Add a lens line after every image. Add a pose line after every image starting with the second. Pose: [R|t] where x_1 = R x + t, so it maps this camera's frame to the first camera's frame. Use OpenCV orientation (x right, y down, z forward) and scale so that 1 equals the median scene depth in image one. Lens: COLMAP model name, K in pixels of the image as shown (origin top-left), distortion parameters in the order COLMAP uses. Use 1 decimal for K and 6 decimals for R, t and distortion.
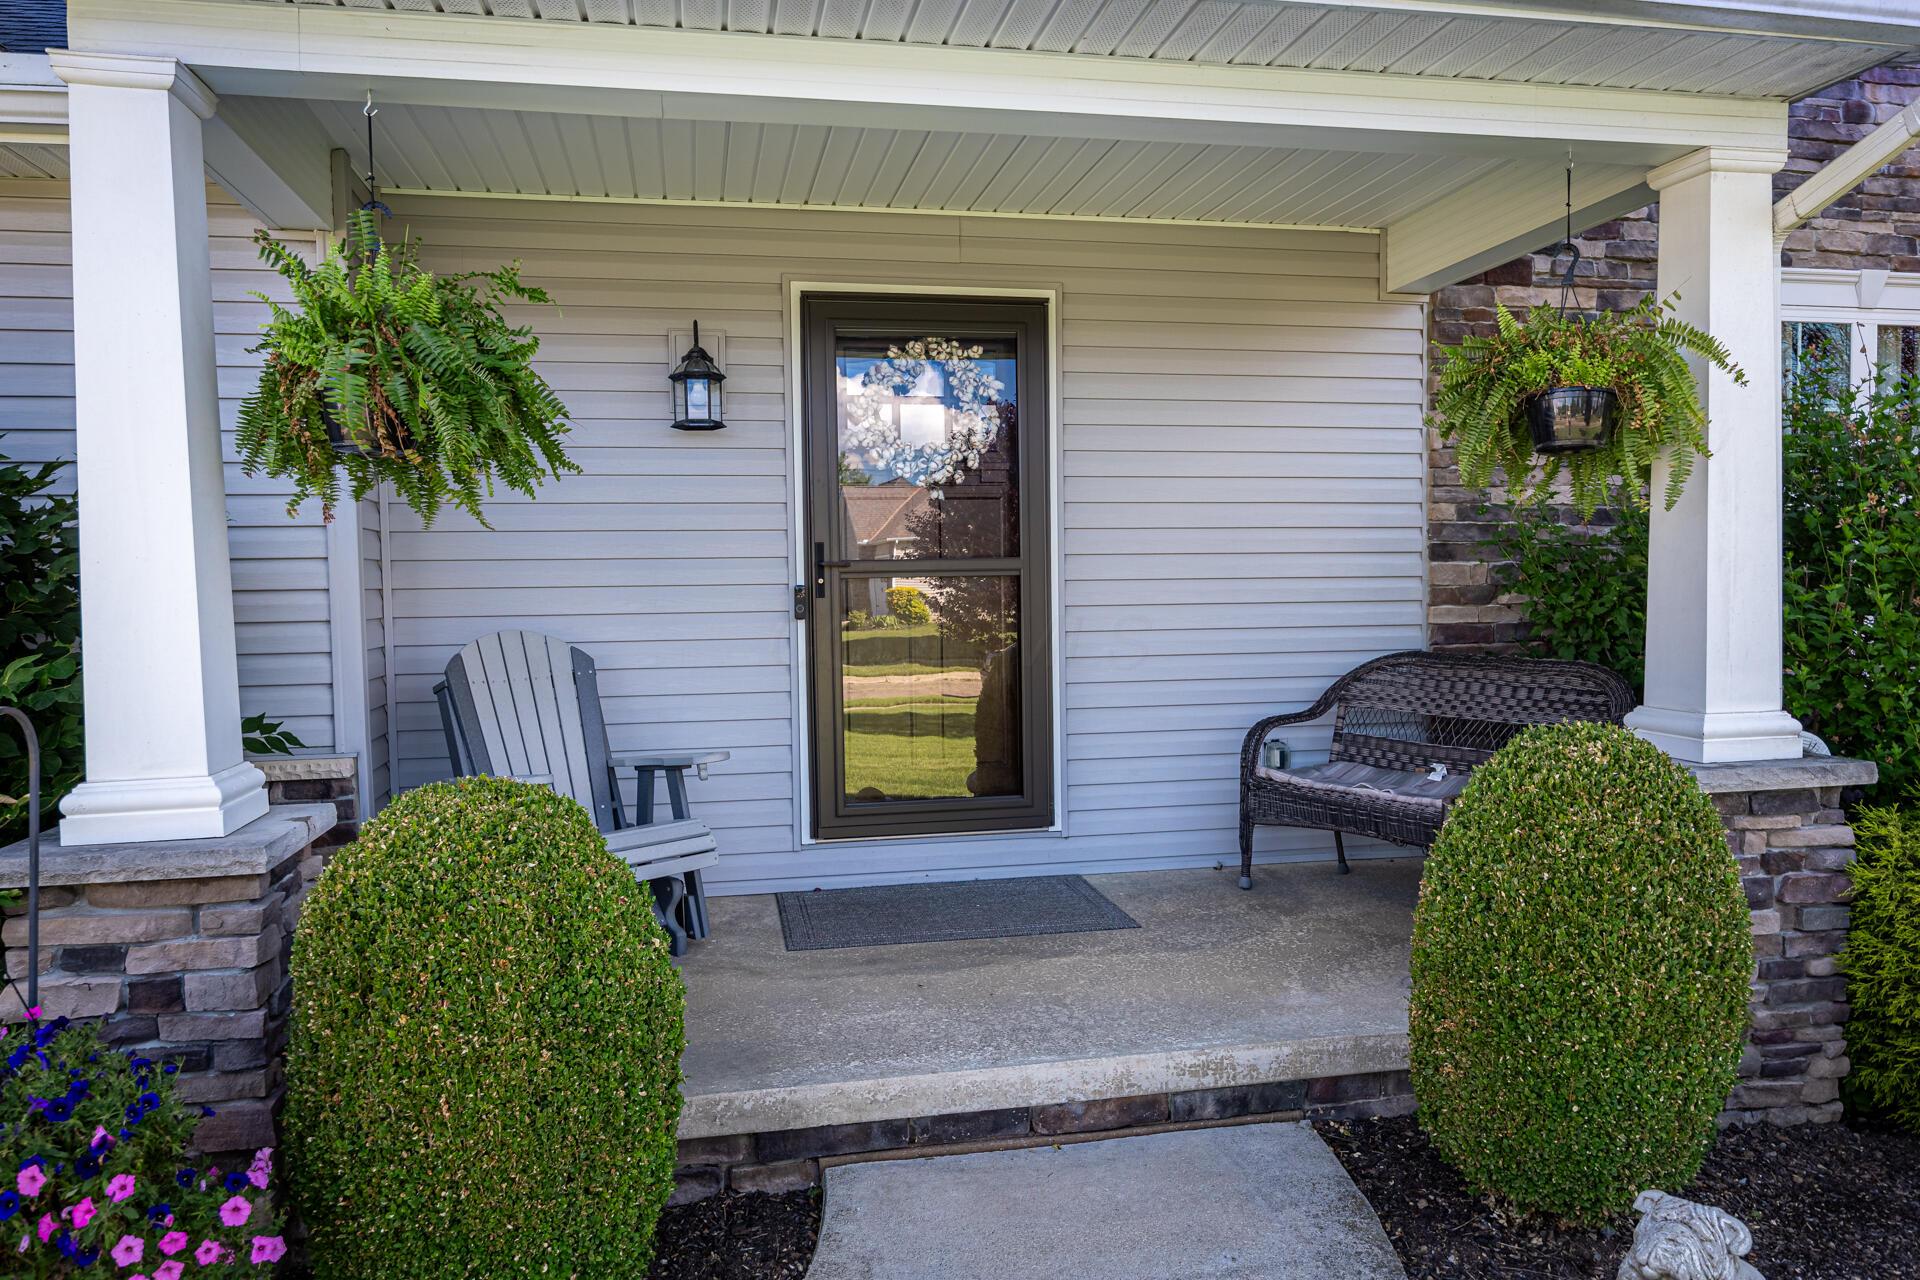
lens RADIAL K [[1323.6, 0, 959.1], [0, 1323.6, 634.2], [0, 0, 1]] dist [0.005451, 0.002303]
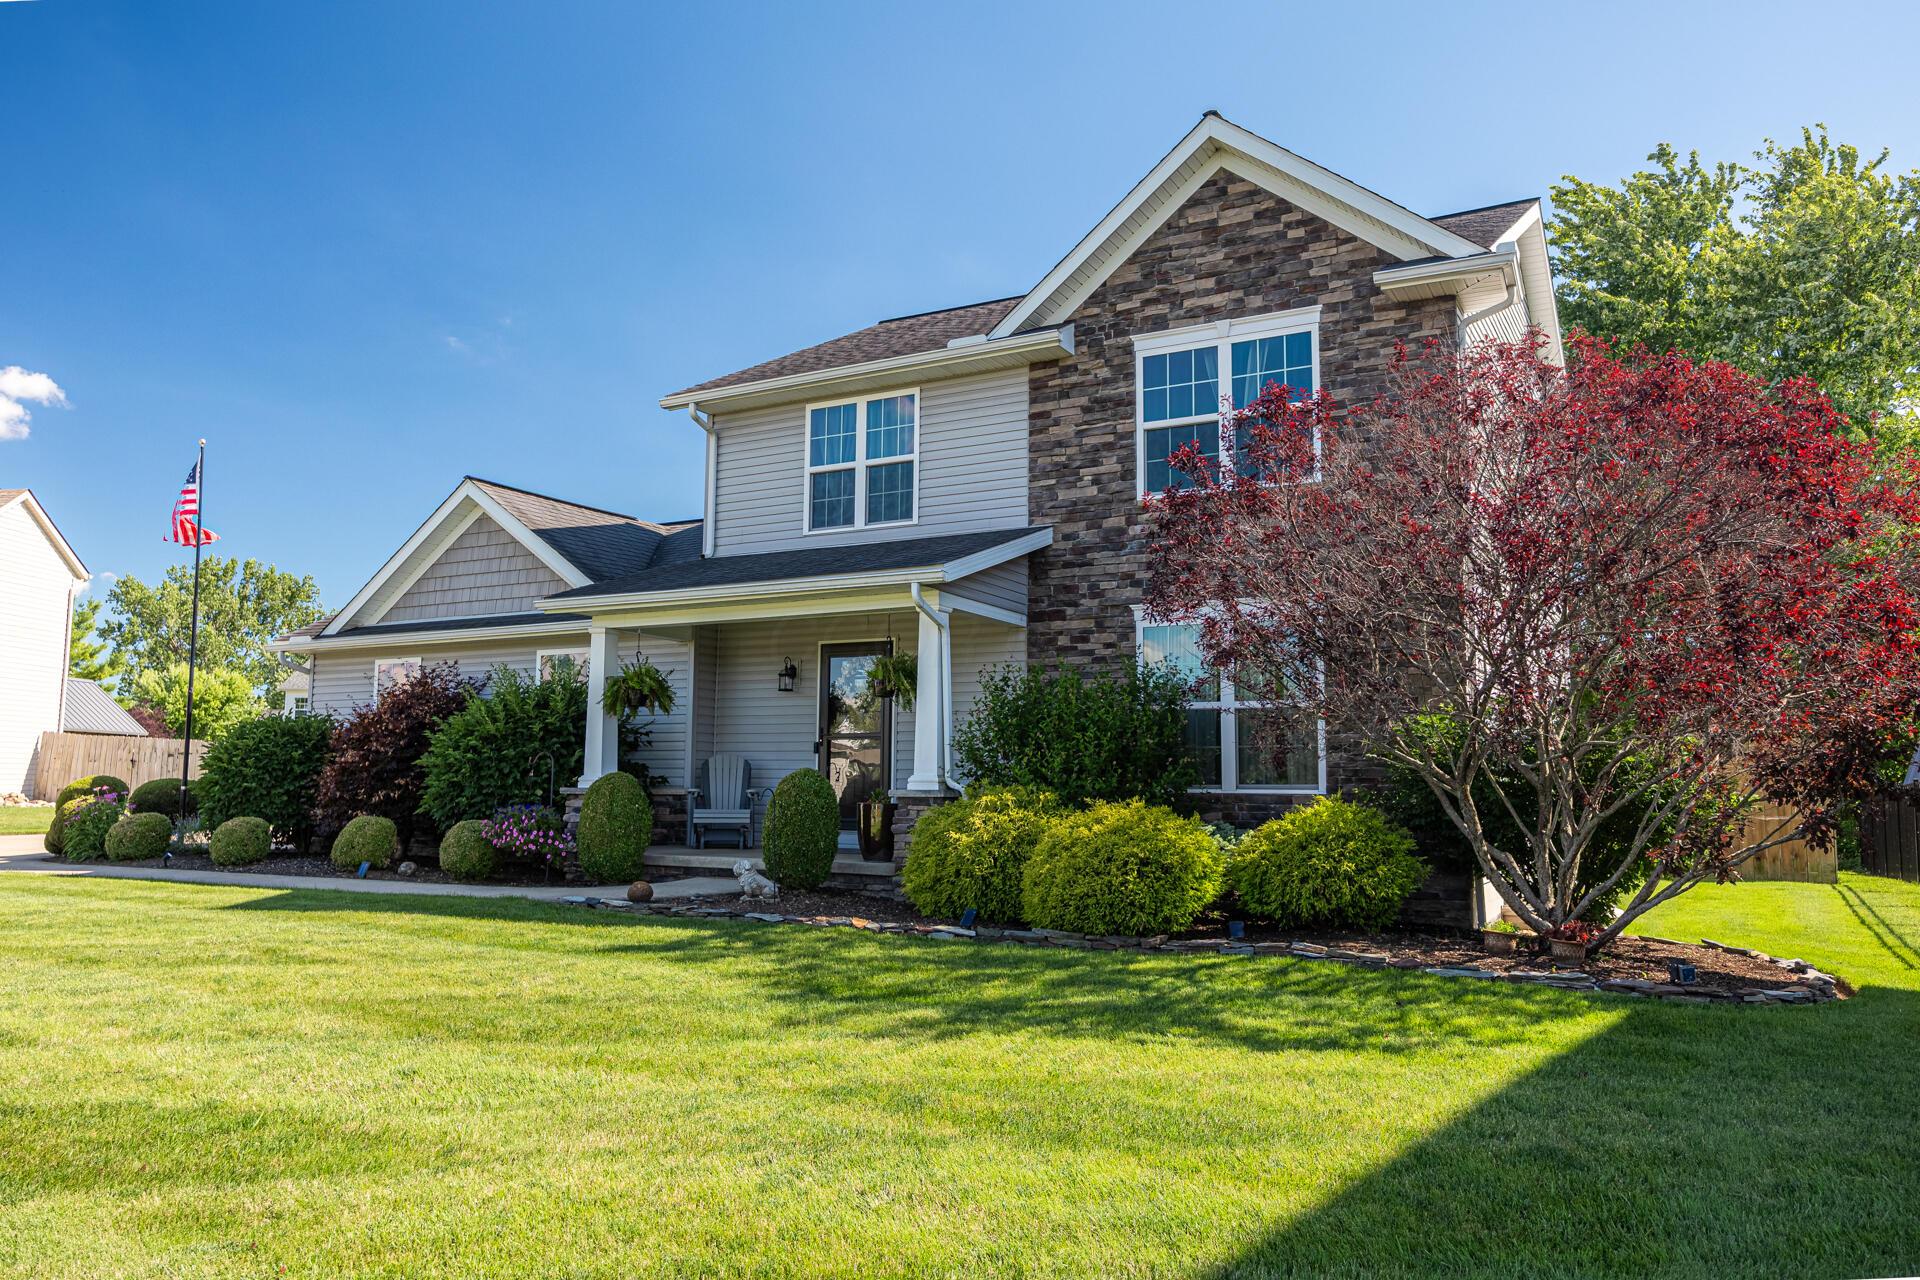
lens RADIAL K [[1323.6, 0, 962.4], [0, 1323.6, 637.8], [0, 0, 1]] dist [0.005451, 0.002303]
pose [[0.765298, -0.054345, -0.641378, 1.952479], [-0.050194, 0.988357, -0.143637, 0.135224], [0.641717, 0.142118, 0.753659, -1.009150]]
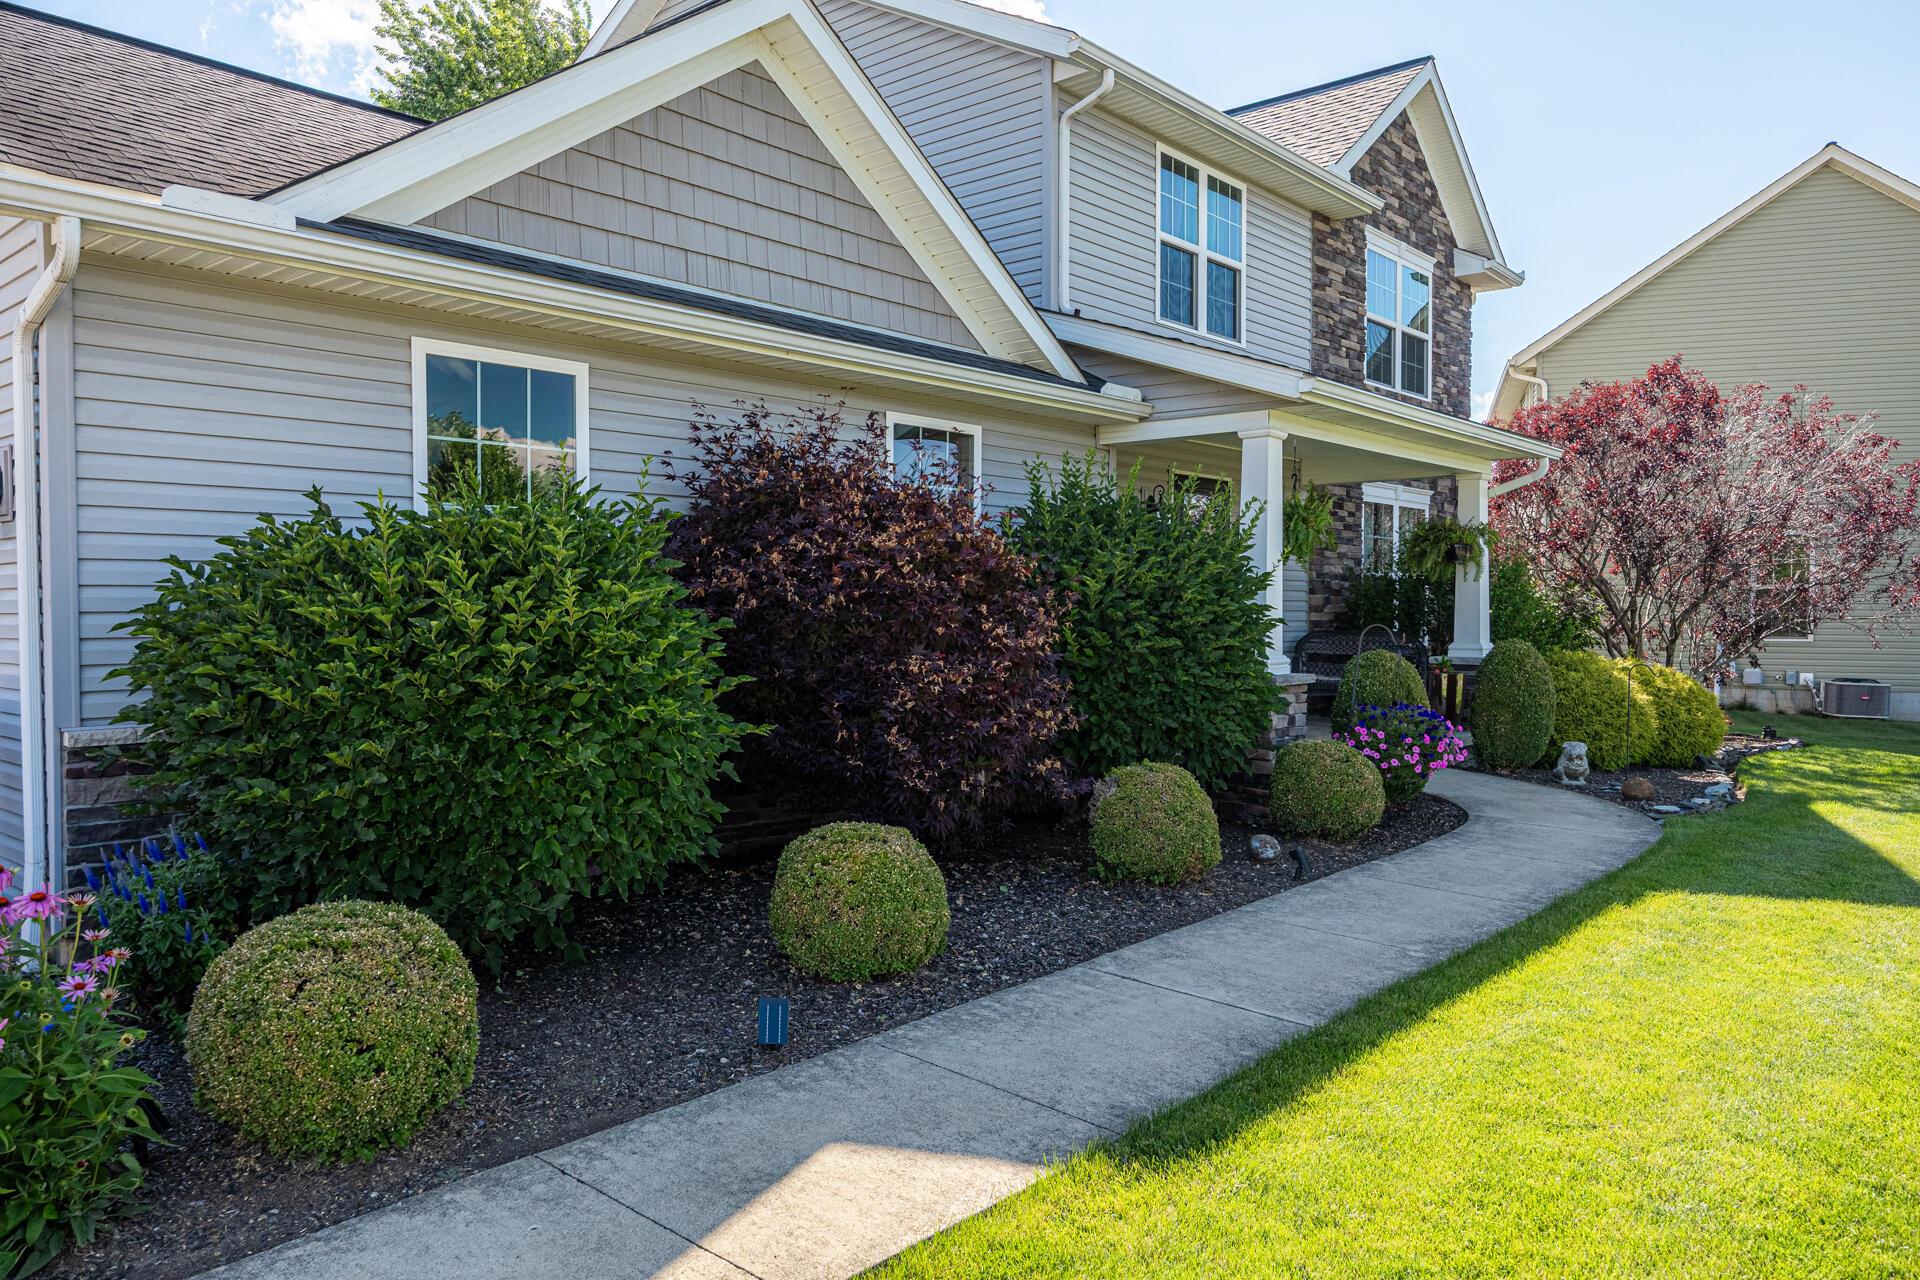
lens RADIAL K [[1323.6, 0, 955.5], [0, 1323.6, 638.8], [0, 0, 1]] dist [0.005451, 0.002303]
pose [[0.796975, -0.001692, 0.604010, -1.740568], [0.021791, 0.999426, -0.025954, 0.080693], [-0.603619, 0.033847, 0.796554, -0.587651]]
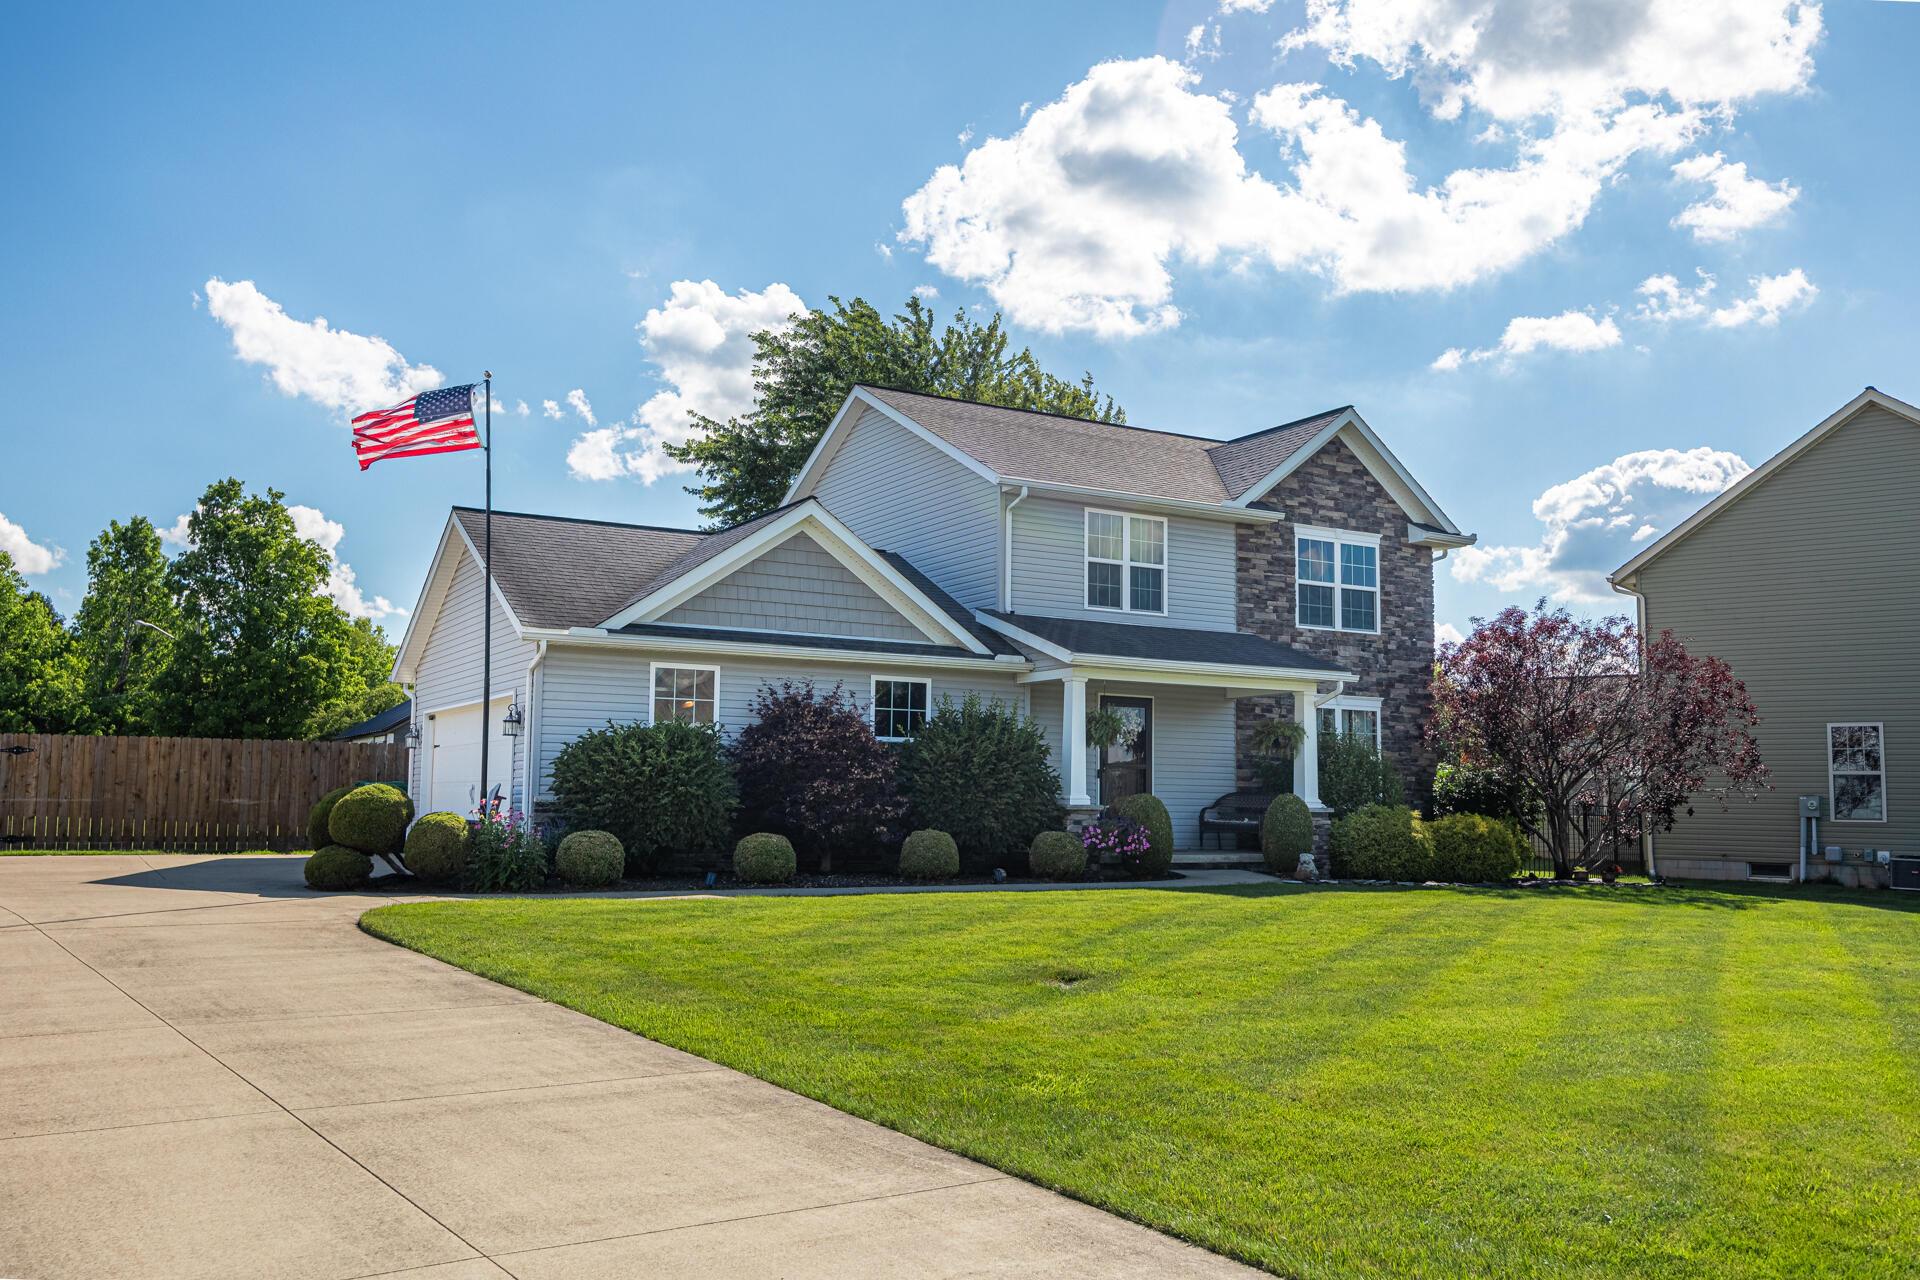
lens RADIAL K [[1590.1, 0, 957.1], [0, 1590.1, 644.8], [0, 0, 1]] dist [0.015815, 0.009890]
pose [[0.950511, 0.055773, 0.305644, -1.887351], [-0.007033, 0.987366, -0.158301, 0.332080], [-0.310612, 0.148317, 0.938894, -3.195710]]
